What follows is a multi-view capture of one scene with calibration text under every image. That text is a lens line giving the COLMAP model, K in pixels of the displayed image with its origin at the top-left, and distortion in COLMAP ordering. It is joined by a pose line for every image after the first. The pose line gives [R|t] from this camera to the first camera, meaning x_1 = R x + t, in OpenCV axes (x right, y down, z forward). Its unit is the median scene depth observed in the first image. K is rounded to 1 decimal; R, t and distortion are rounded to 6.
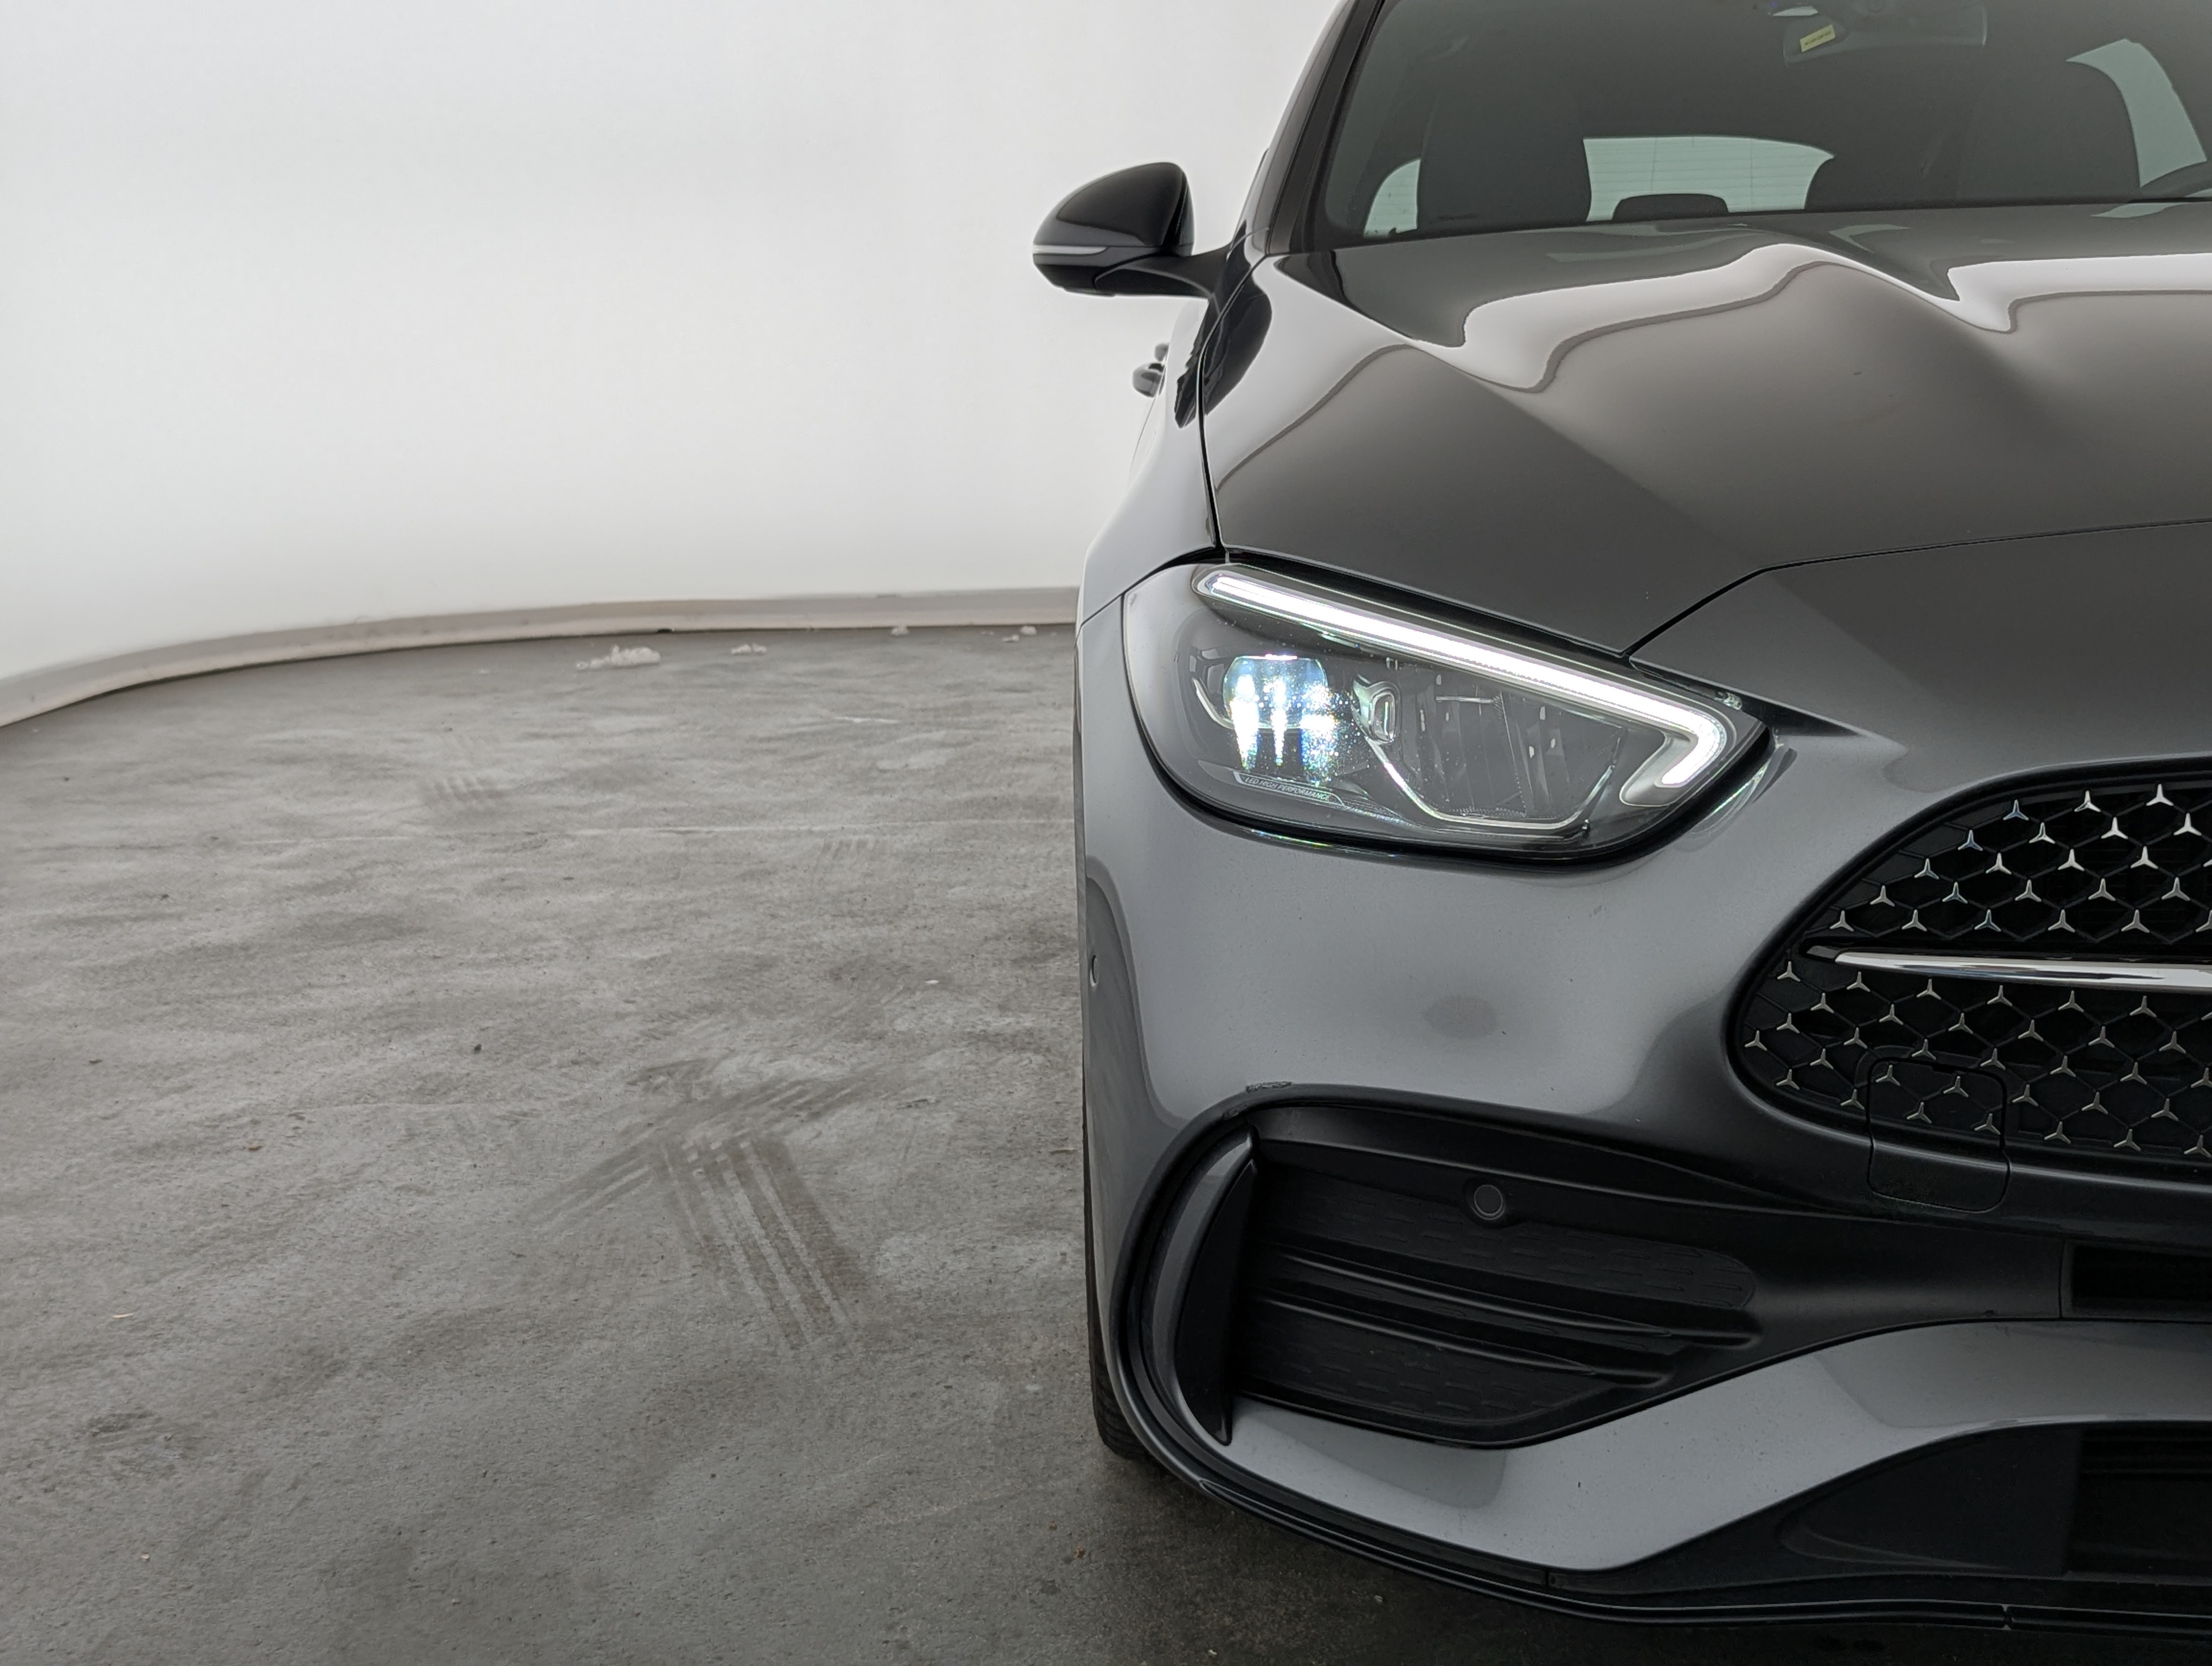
lens RADIAL K [[2248.2, 0, 1103.5], [0, 2248.2, 822.1], [0, 0, 1]] dist [0.080867, -0.185224]
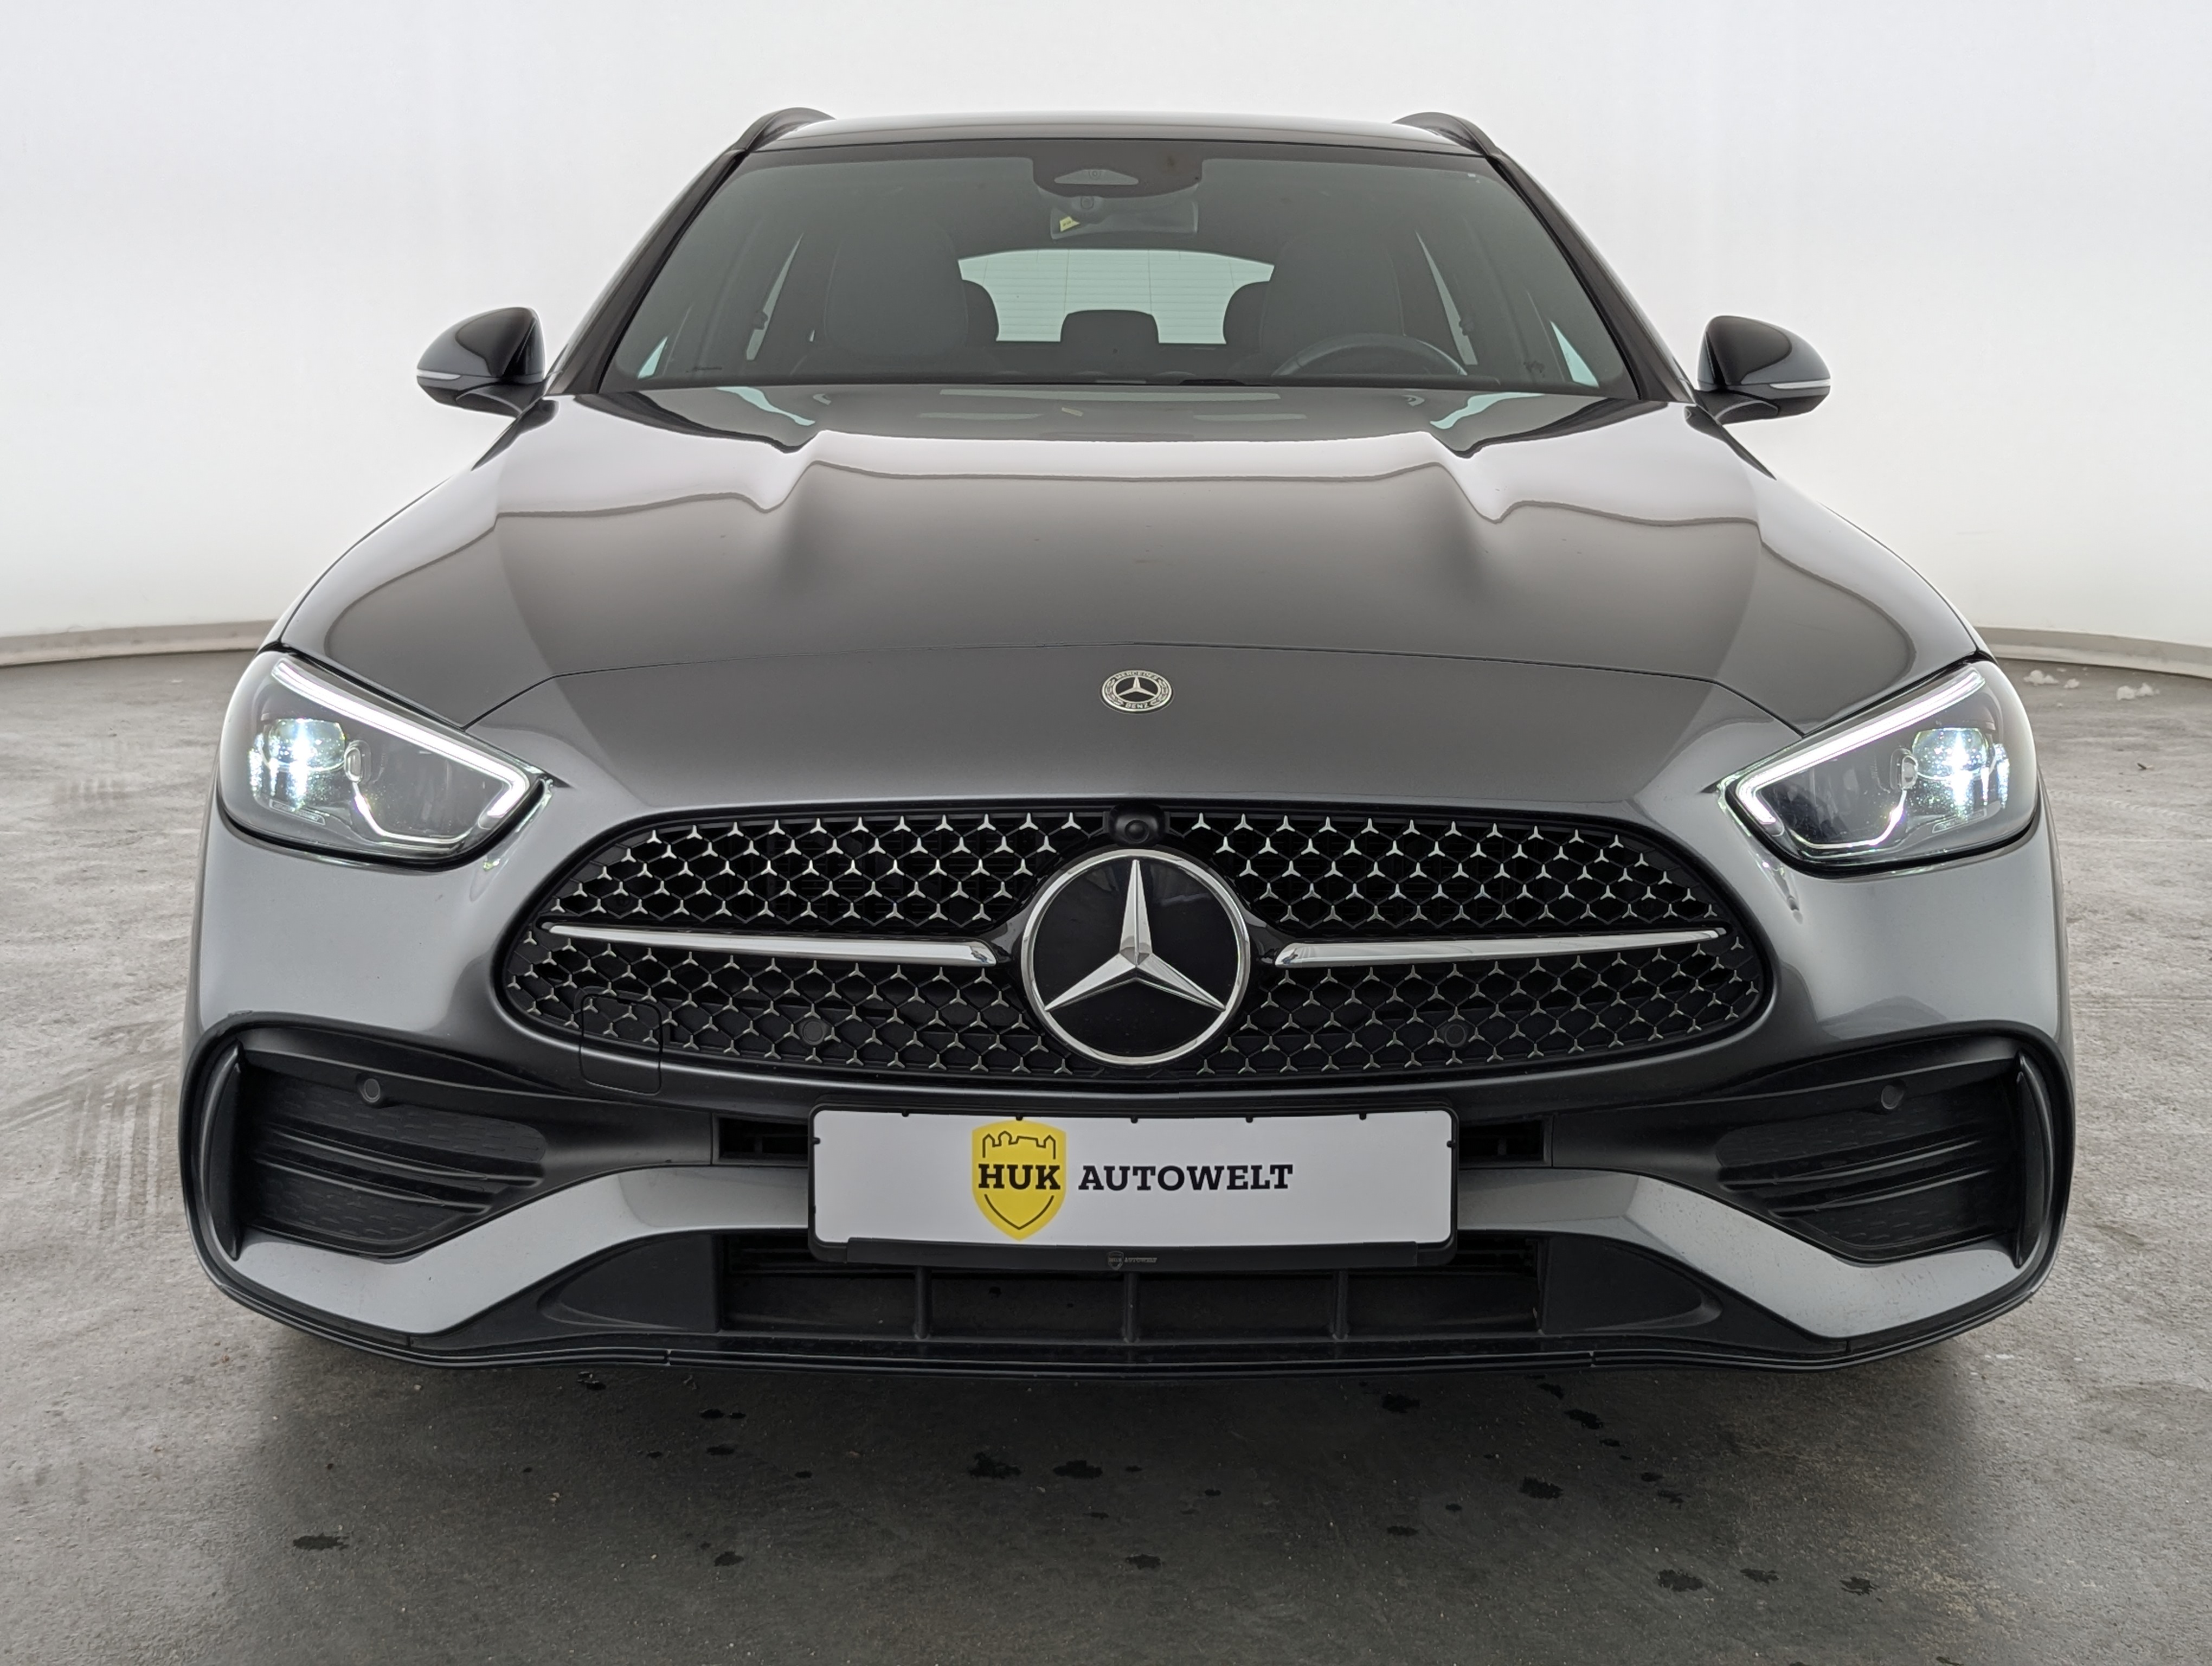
lens RADIAL K [[2248.2, 0, 1103.5], [0, 2248.2, 822.1], [0, 0, 1]] dist [0.080867, -0.185224]
pose [[0.998662, 0.019467, 0.047901, 0.547560], [-0.019288, 0.999805, -0.004180, -0.012875], [-0.047974, 0.003251, 0.998843, -0.498641]]
